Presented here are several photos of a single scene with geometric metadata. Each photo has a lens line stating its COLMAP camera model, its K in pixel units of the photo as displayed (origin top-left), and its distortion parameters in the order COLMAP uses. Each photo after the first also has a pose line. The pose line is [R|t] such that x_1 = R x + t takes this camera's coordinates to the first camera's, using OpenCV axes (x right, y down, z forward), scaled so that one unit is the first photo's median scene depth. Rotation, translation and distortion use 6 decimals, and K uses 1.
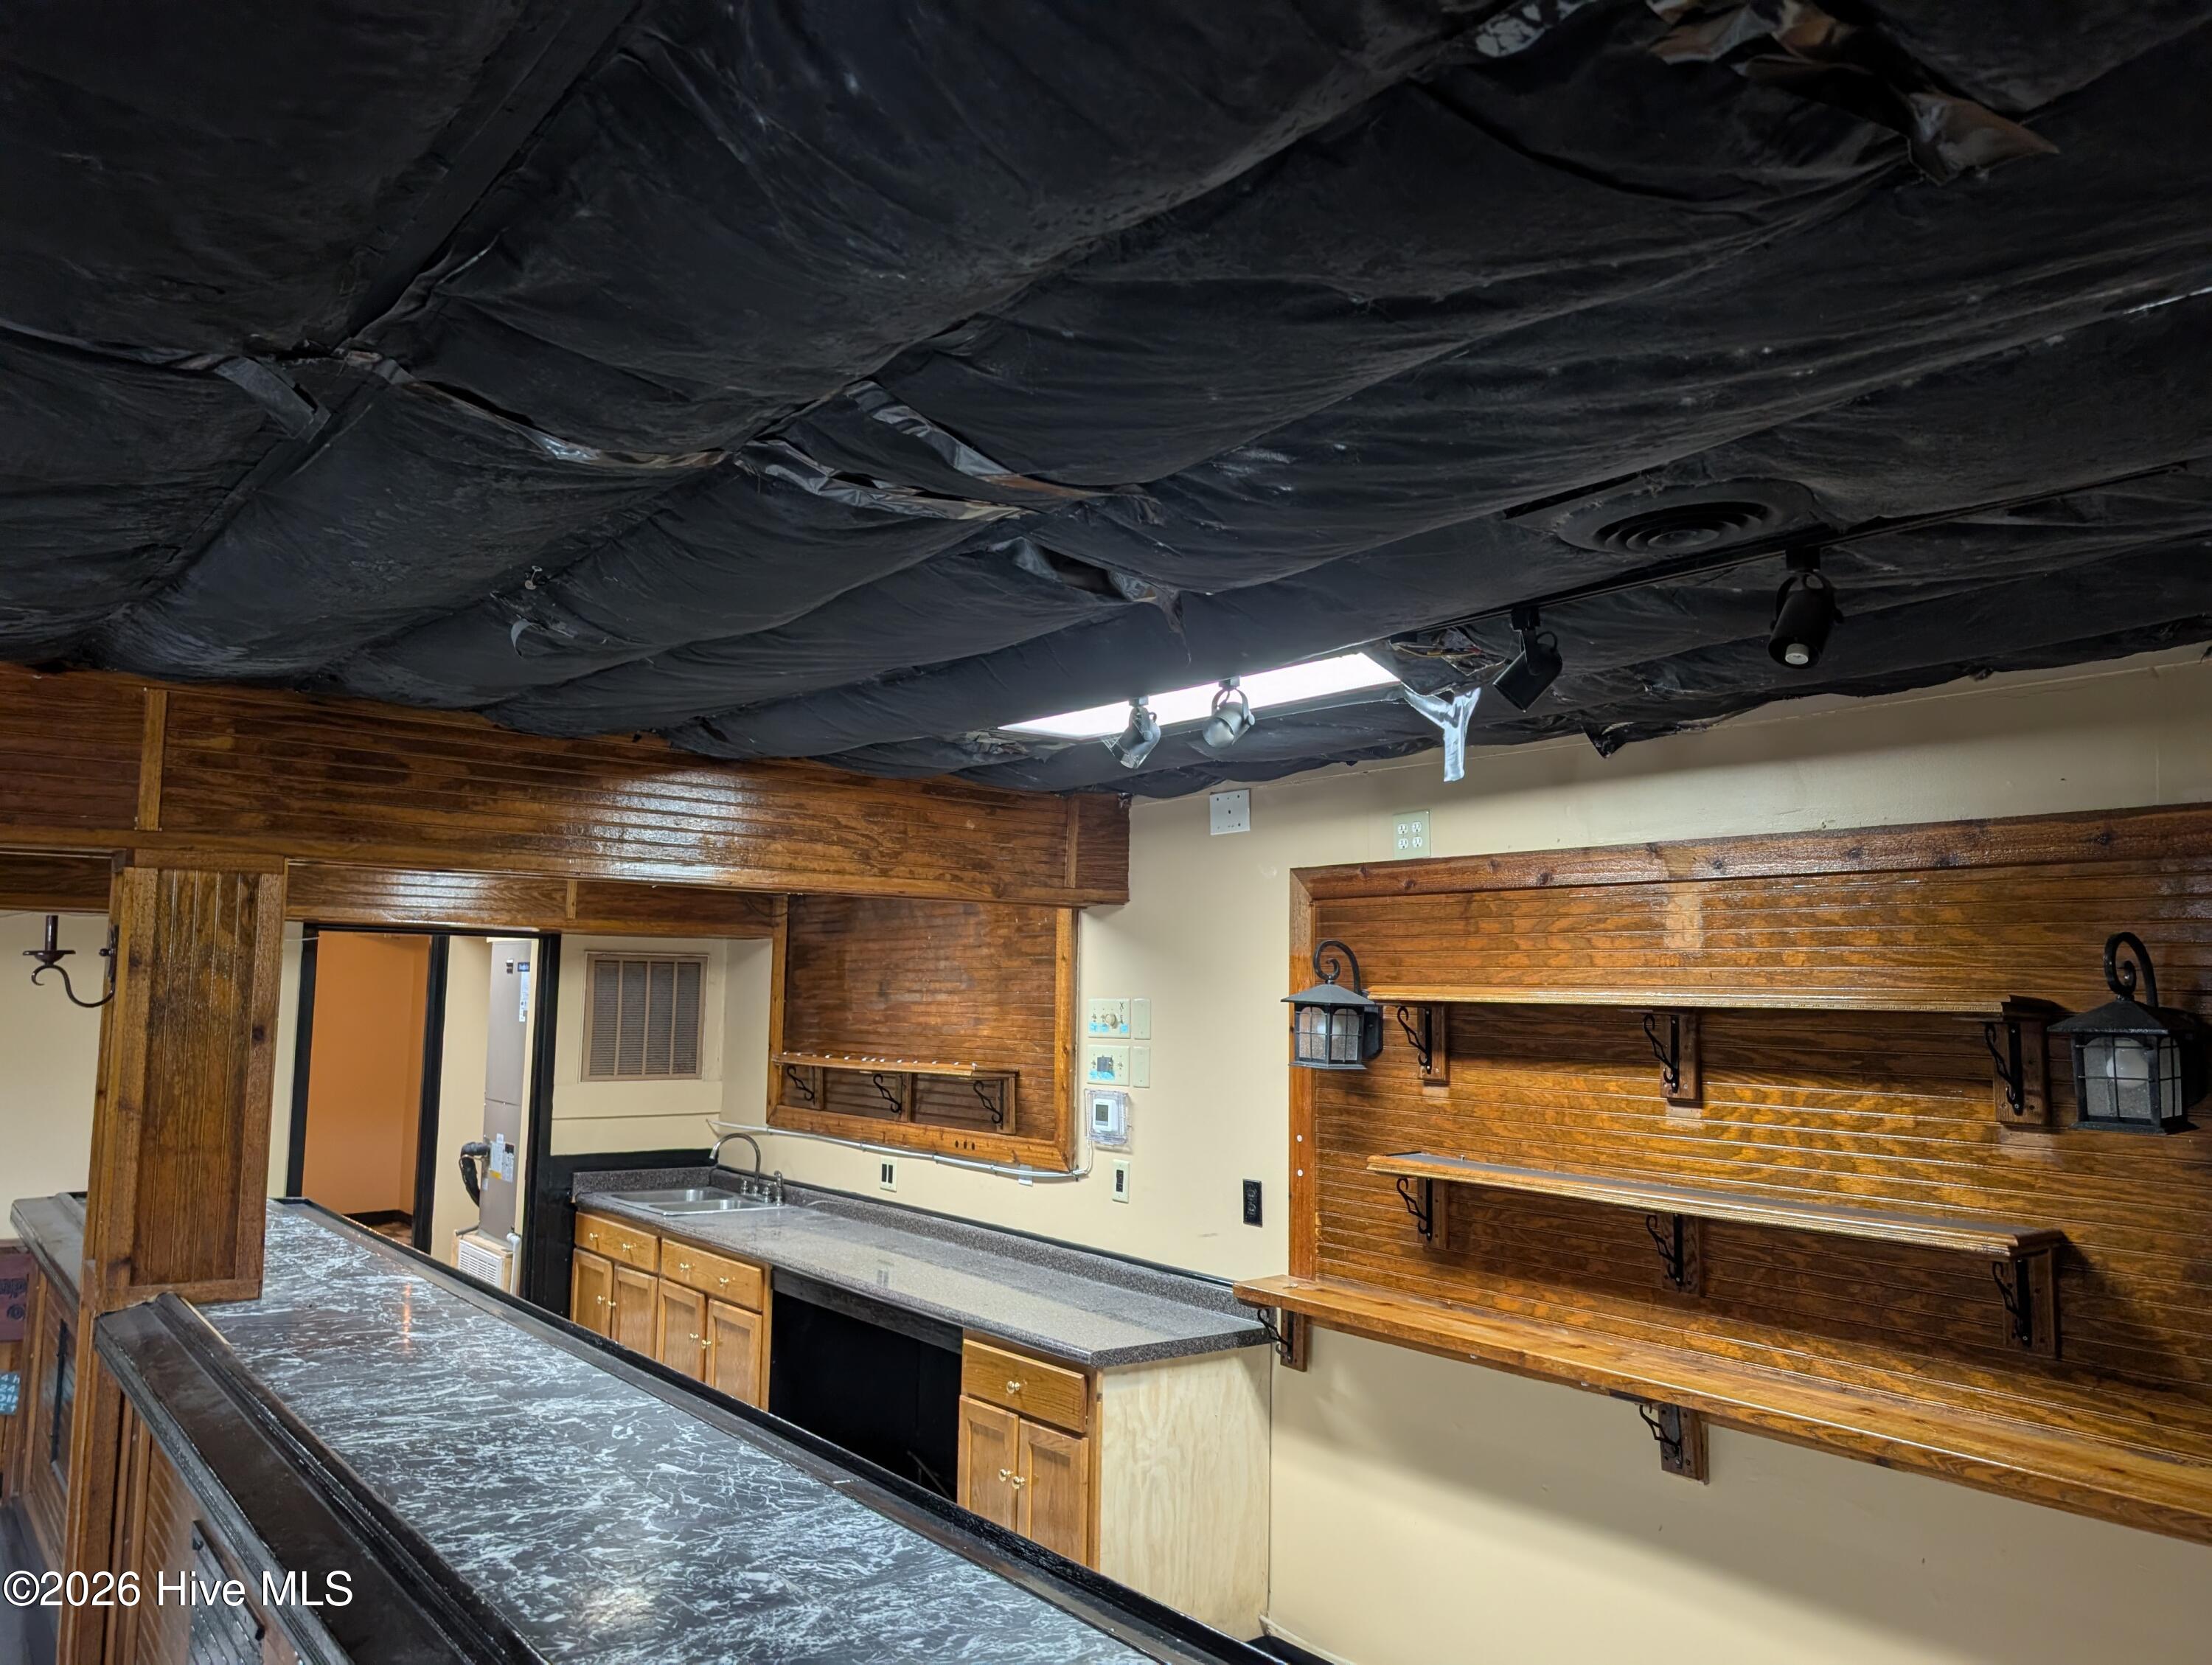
lens RADIAL K [[1592.5, 0, 1117.8], [0, 1592.5, 846.6], [0, 0, 1]] dist [0.026250, -0.025804]
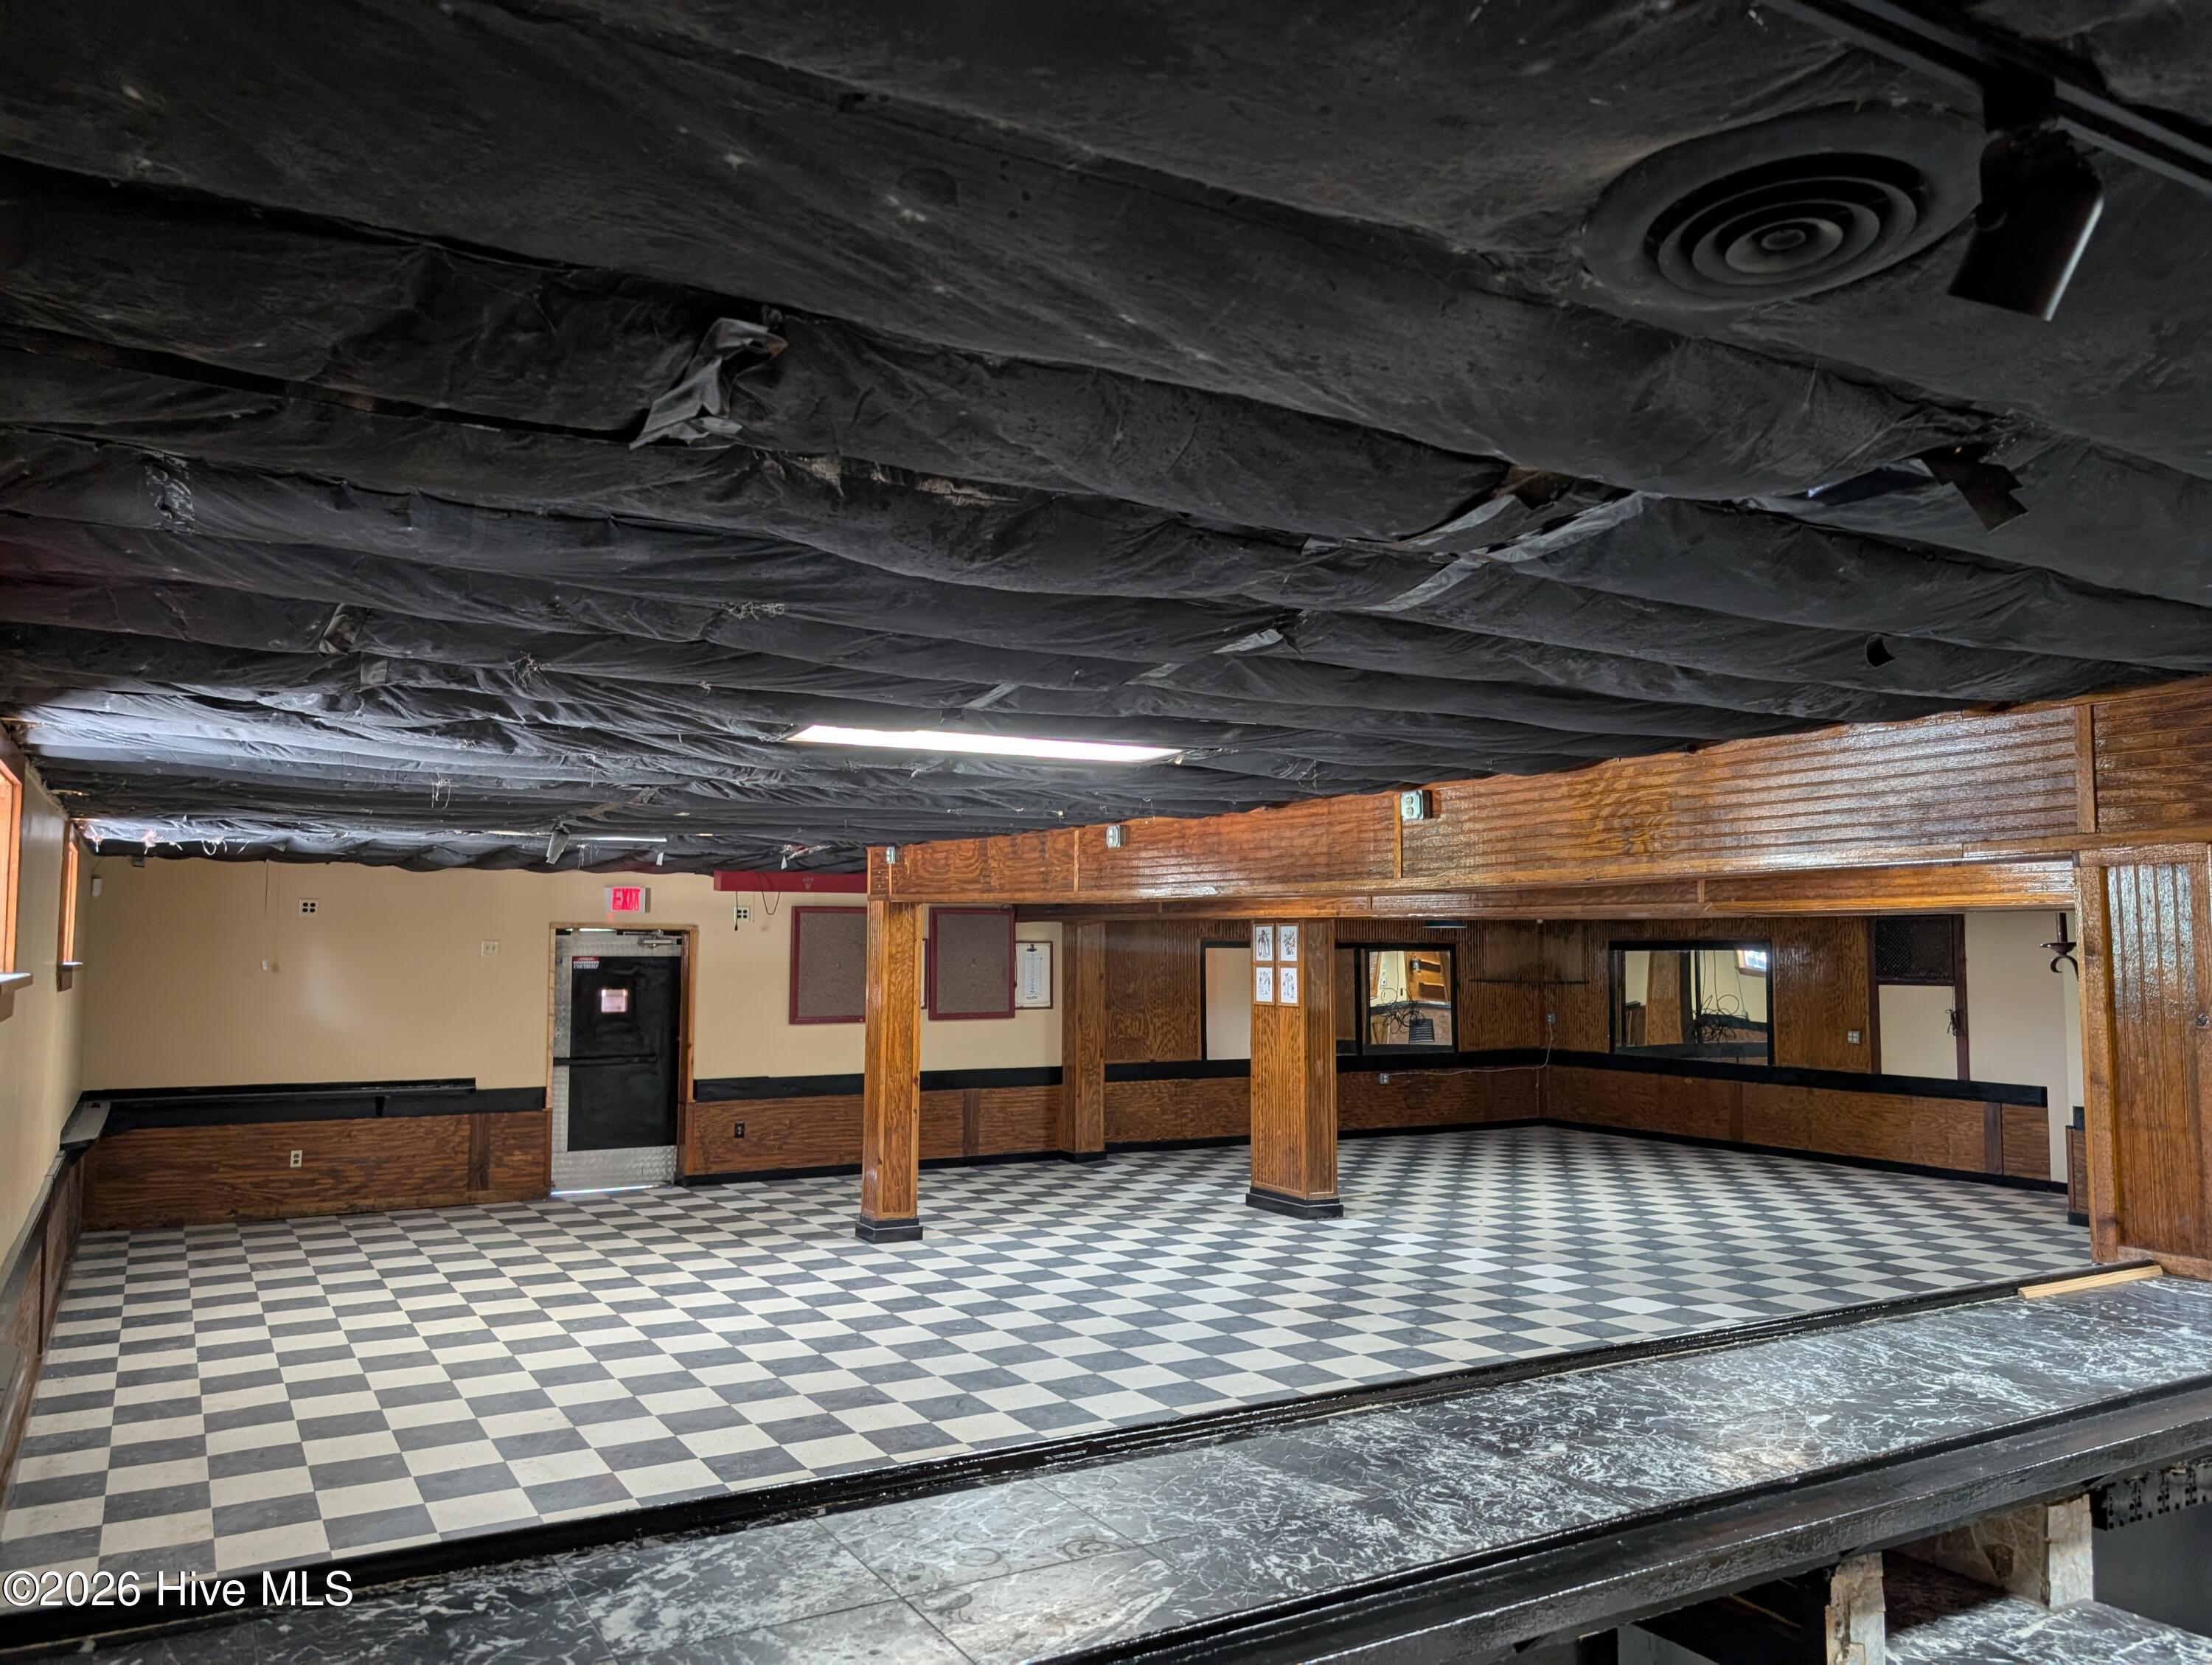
lens RADIAL K [[1592.5, 0, 1099.7], [0, 1592.5, 840.6], [0, 0, 1]] dist [0.026250, -0.025804]
pose [[-0.135930, -0.086489, -0.986936, 0.574350], [0.085481, 0.991443, -0.098657, 0.045199], [0.987024, -0.097774, -0.127373, 0.456537]]
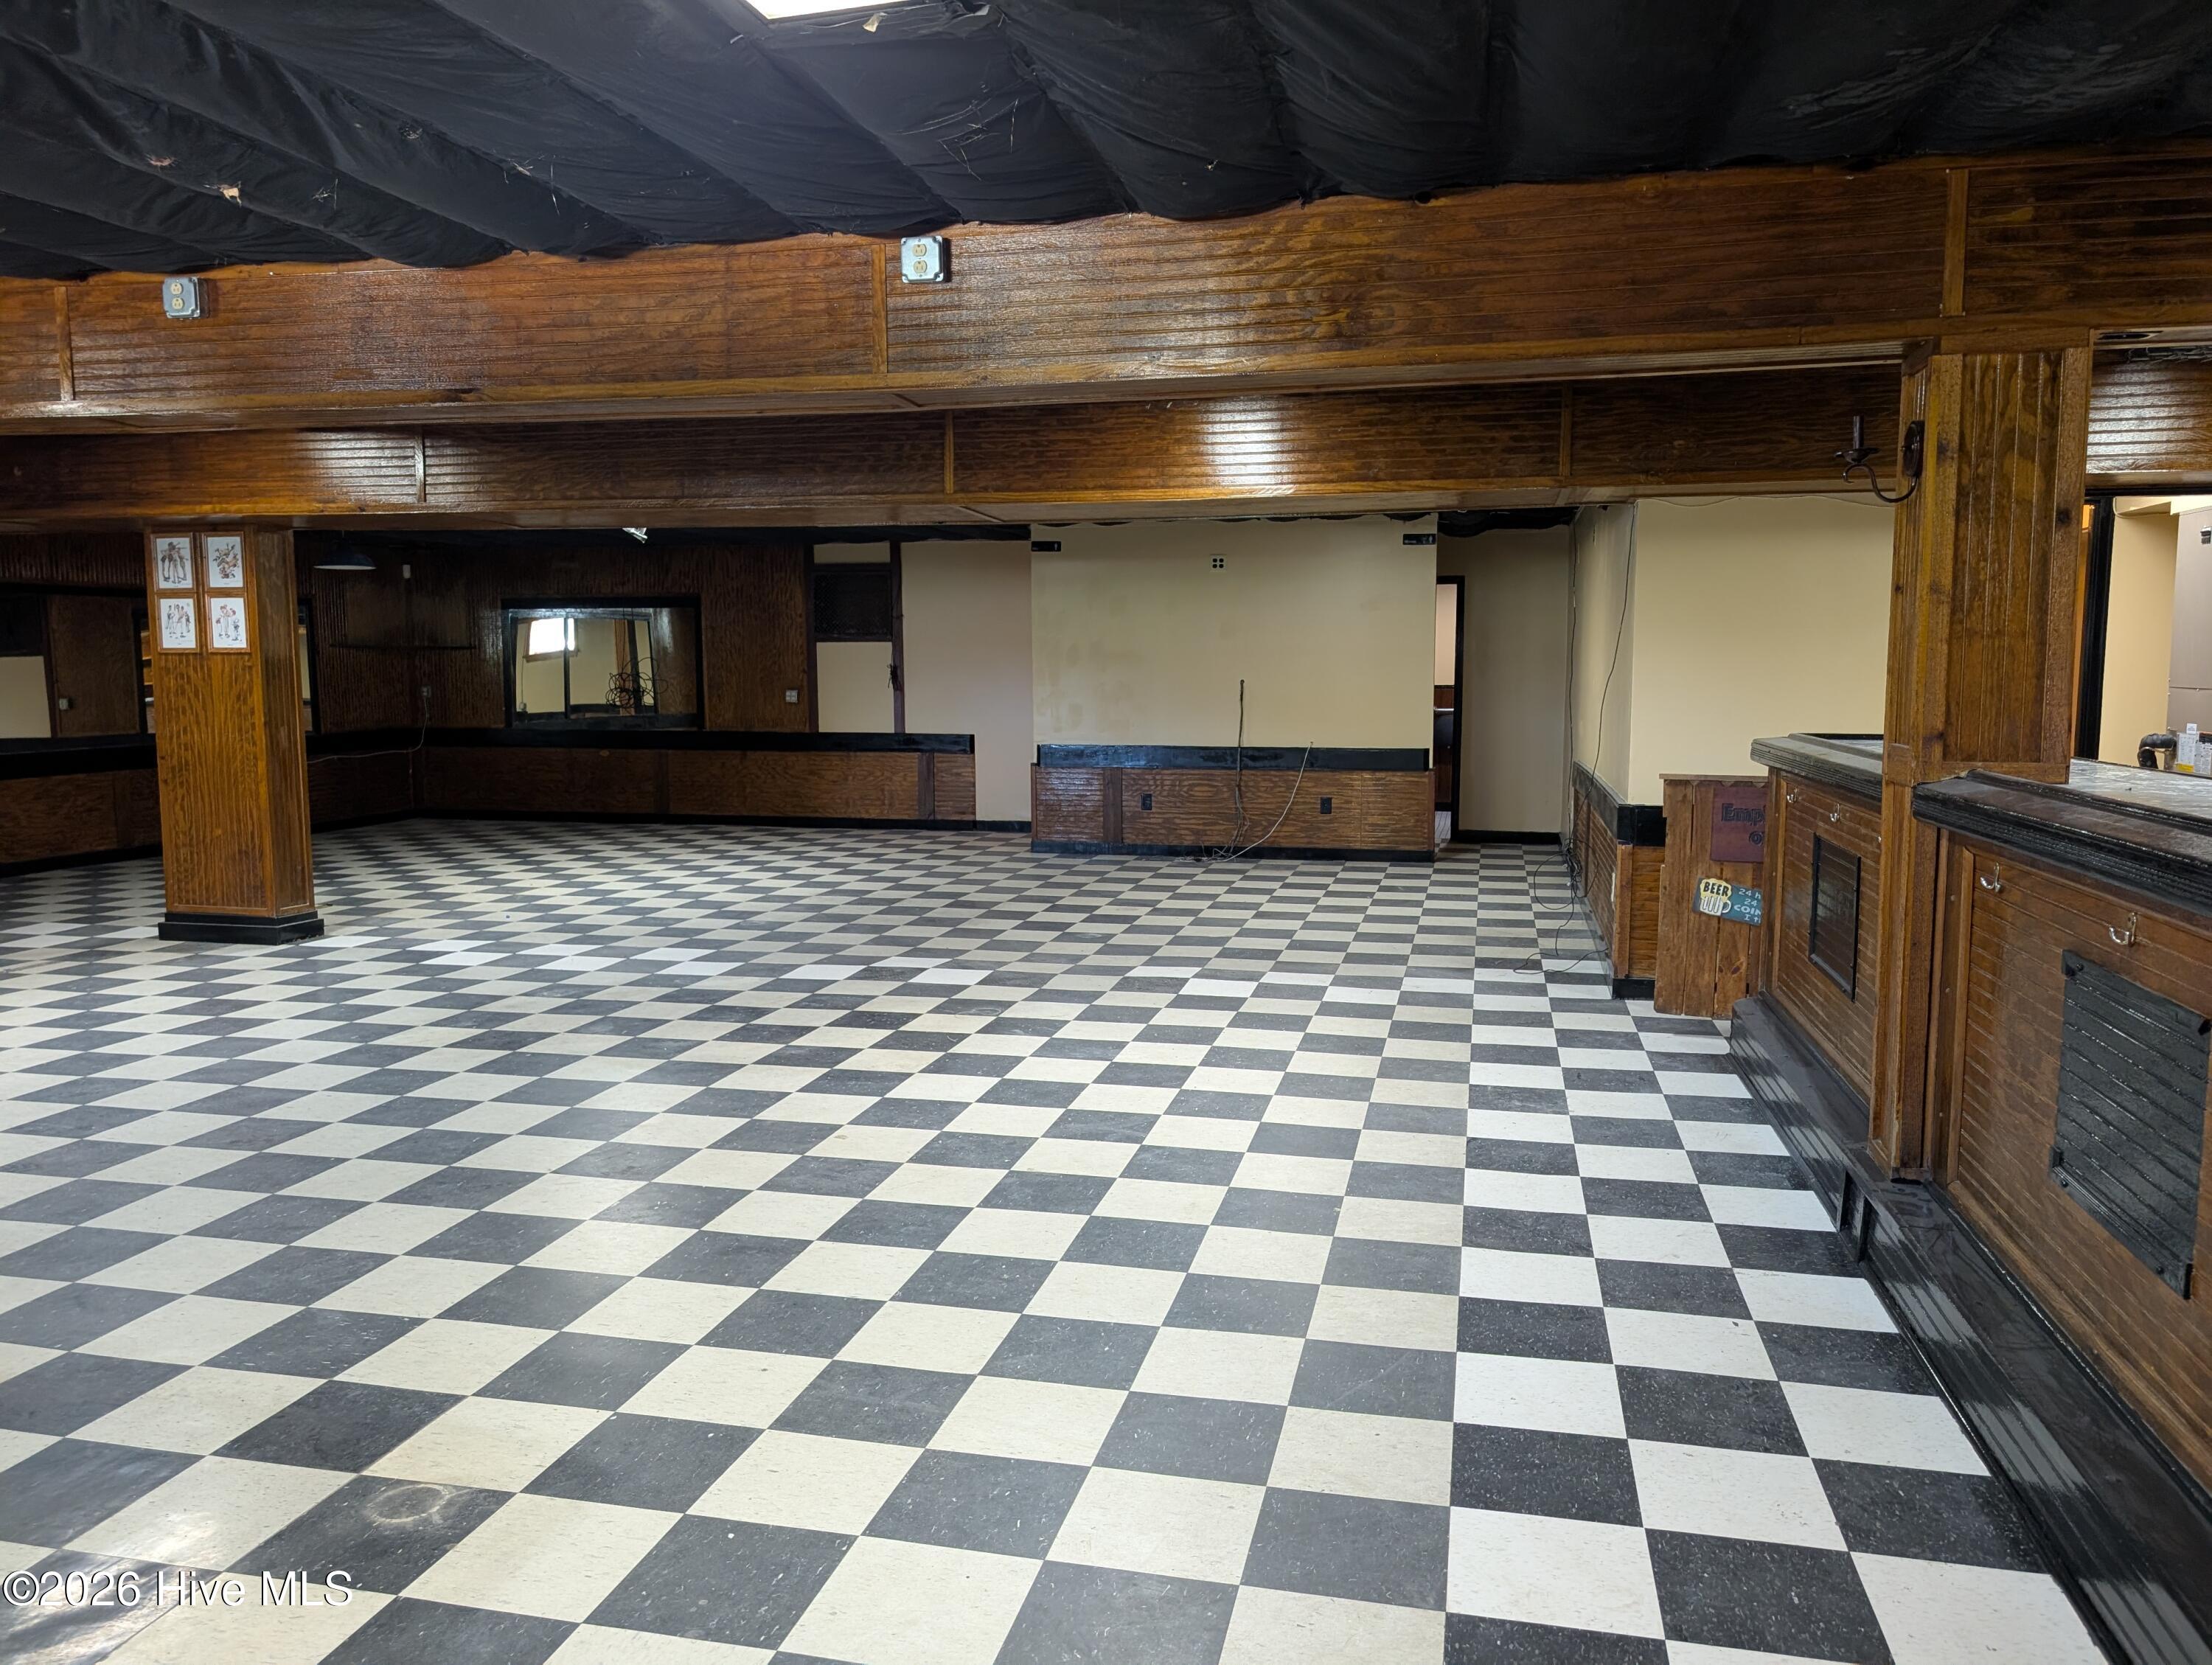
lens RADIAL K [[1592.5, 0, 1115.0], [0, 1592.5, 835.7], [0, 0, 1]] dist [0.026250, -0.025804]
pose [[0.628832, 0.064351, -0.774874, -0.132895], [0.085449, 0.984814, 0.151130, 0.112357], [0.772832, -0.161247, 0.613784, -0.075981]]
